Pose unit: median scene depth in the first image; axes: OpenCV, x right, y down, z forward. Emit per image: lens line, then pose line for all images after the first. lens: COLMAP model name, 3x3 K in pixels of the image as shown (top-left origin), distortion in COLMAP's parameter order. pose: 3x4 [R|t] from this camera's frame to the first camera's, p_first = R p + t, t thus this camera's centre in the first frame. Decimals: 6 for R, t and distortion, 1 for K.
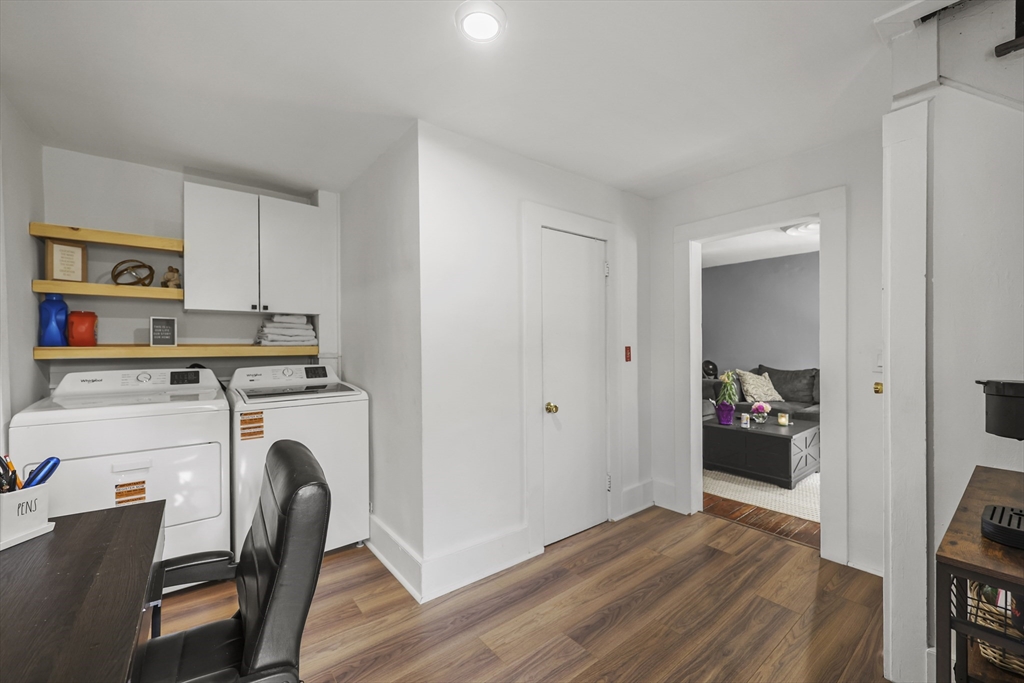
lens RADIAL K [[414.6, 0, 514.5], [0, 414.6, 341.0], [0, 0, 1]] dist [-0.001556, 0.000987]
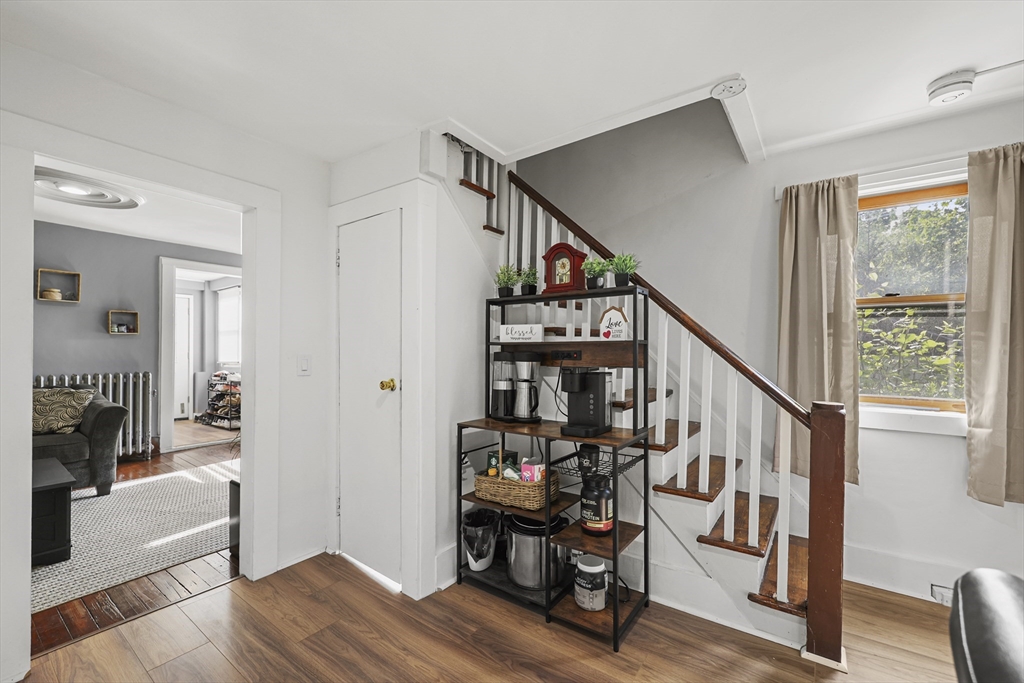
lens RADIAL K [[414.6, 0, 517.6], [0, 414.6, 352.3], [0, 0, 1]] dist [-0.001556, 0.000987]
pose [[-0.267227, 0.004162, 0.963625, -0.413851], [-0.000828, 0.999989, -0.004548, 0.017958], [-0.963633, -0.002014, -0.267221, 0.896251]]
